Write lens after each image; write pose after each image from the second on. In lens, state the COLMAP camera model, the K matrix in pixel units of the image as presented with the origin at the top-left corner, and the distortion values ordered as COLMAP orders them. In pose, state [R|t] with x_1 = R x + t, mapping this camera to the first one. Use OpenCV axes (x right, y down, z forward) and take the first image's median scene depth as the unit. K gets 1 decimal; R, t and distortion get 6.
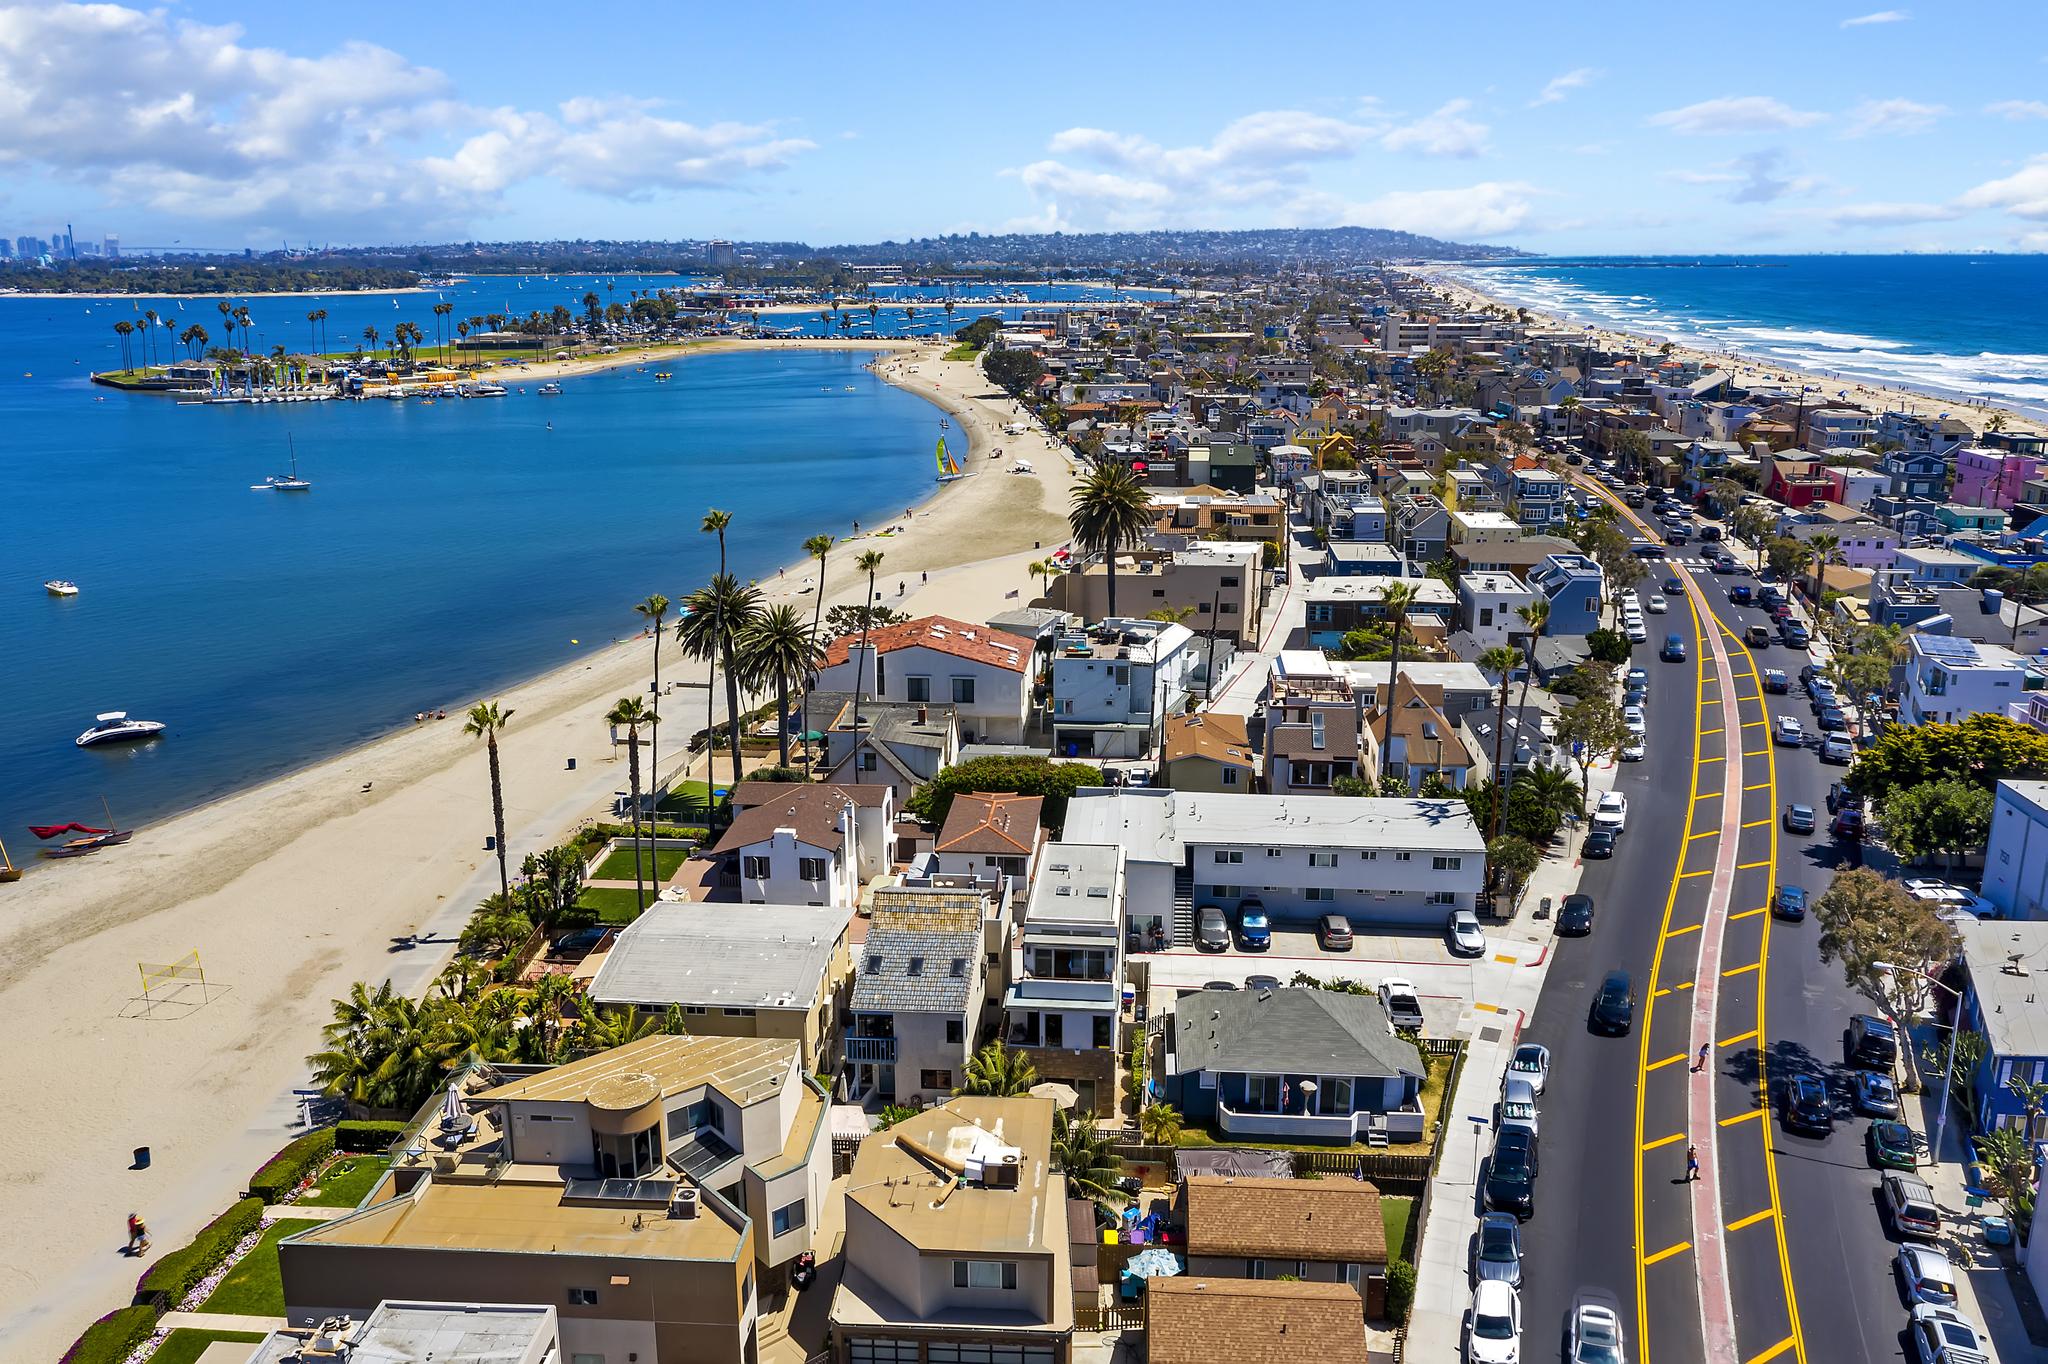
lens RADIAL K [[1646.3, 0, 1024.0], [0, 1646.3, 682.0], [0, 0, 1]] dist [-0.003756, 0.001896]
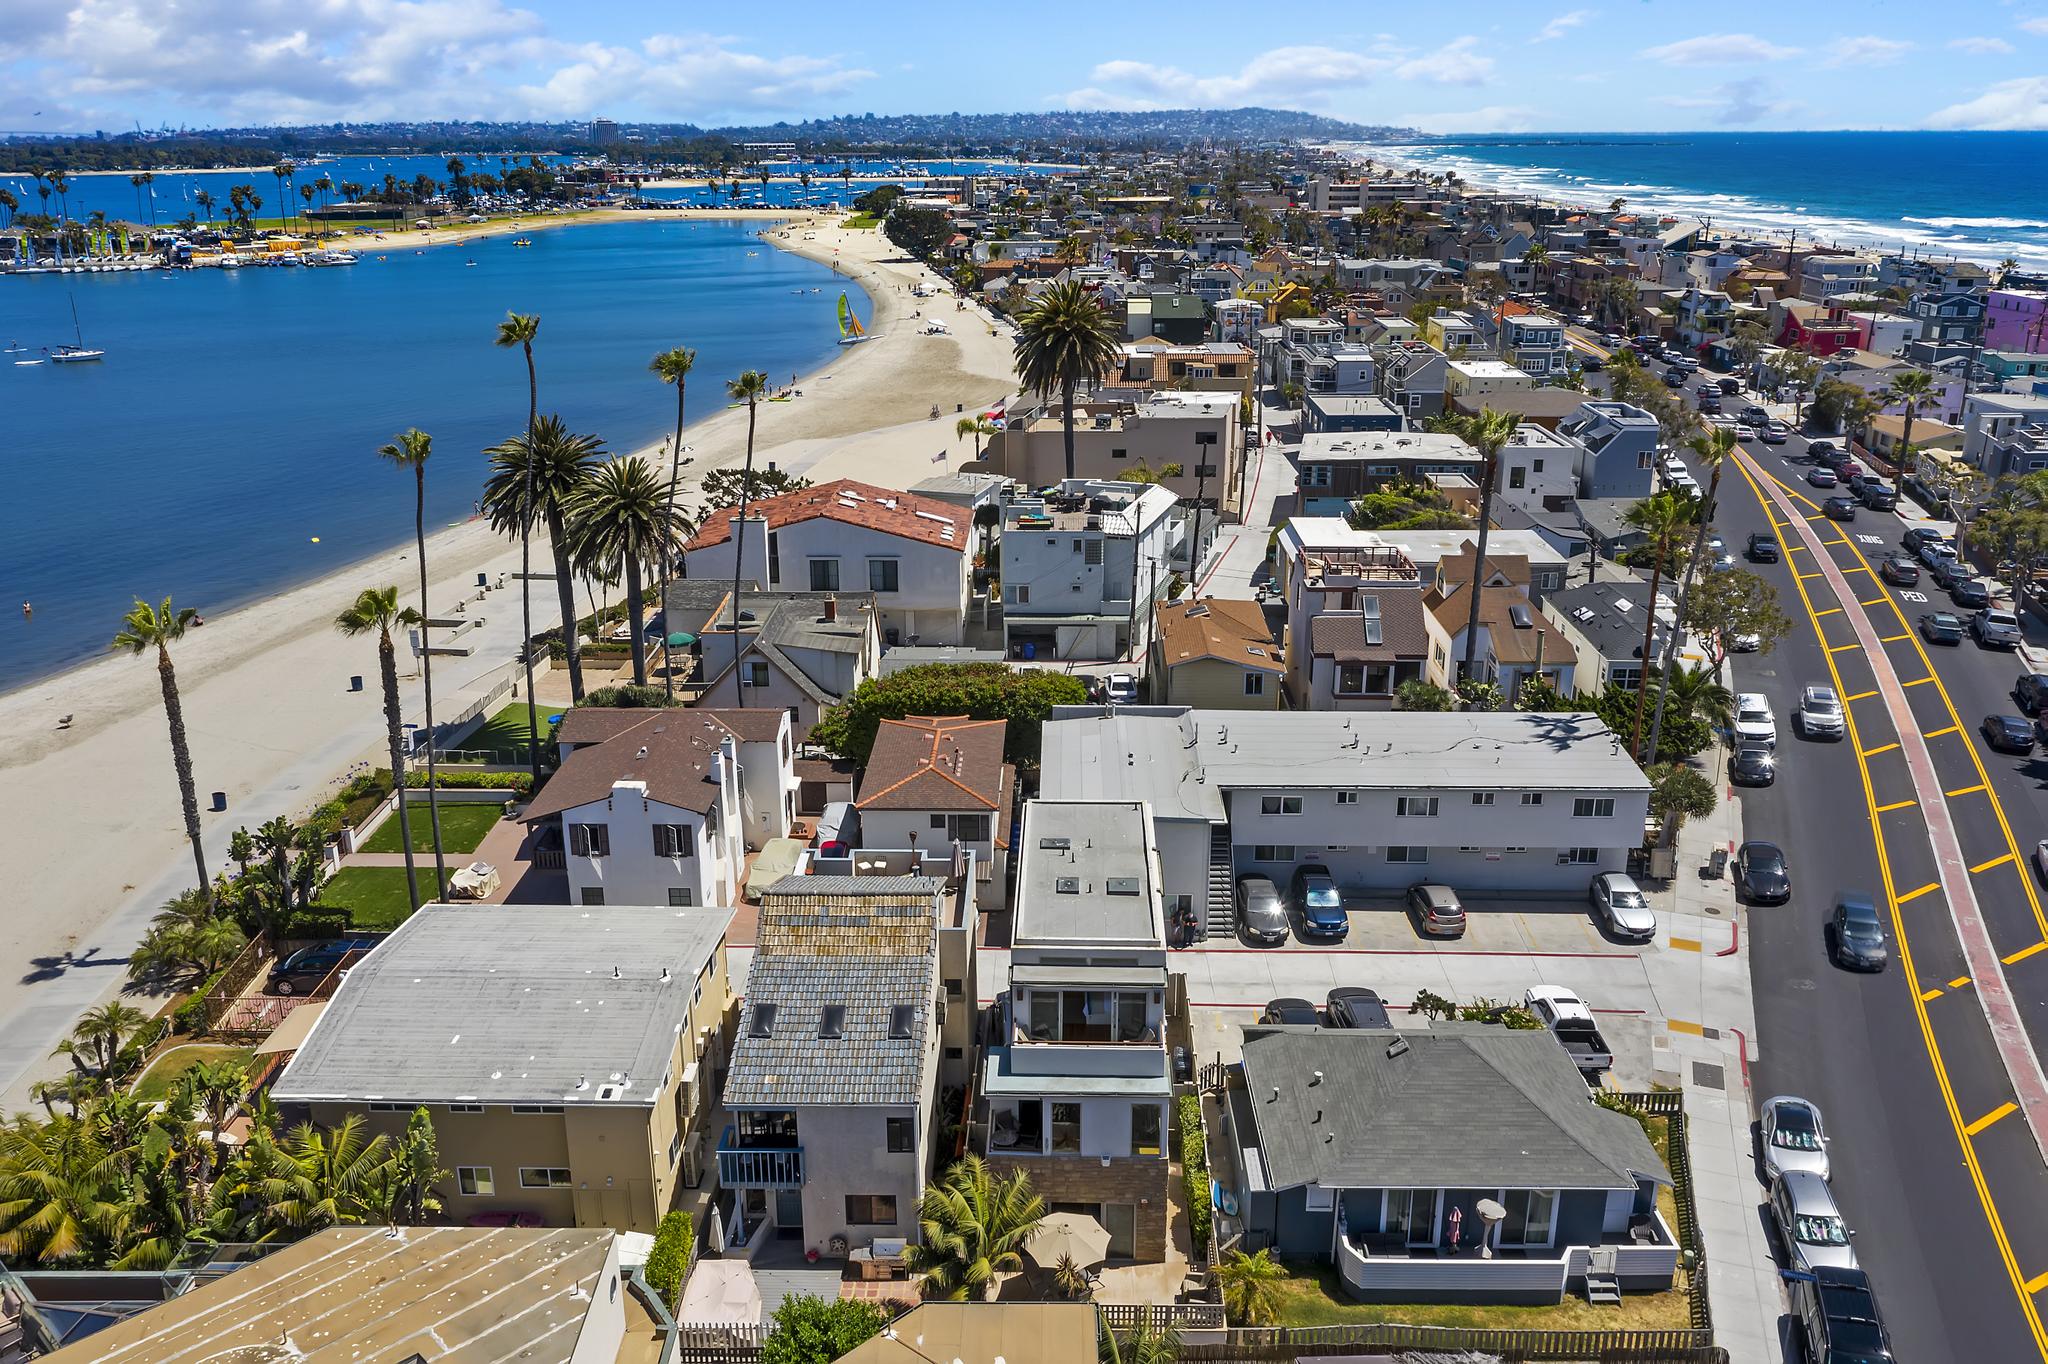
lens RADIAL K [[1646.3, 0, 1024.0], [0, 1646.3, 682.0], [0, 0, 1]] dist [-0.003756, 0.001896]
pose [[0.998222, -0.020643, 0.055918, -0.015430], [0.016982, 0.997729, 0.065184, 0.005648], [-0.057137, -0.064119, 0.996305, 0.232290]]
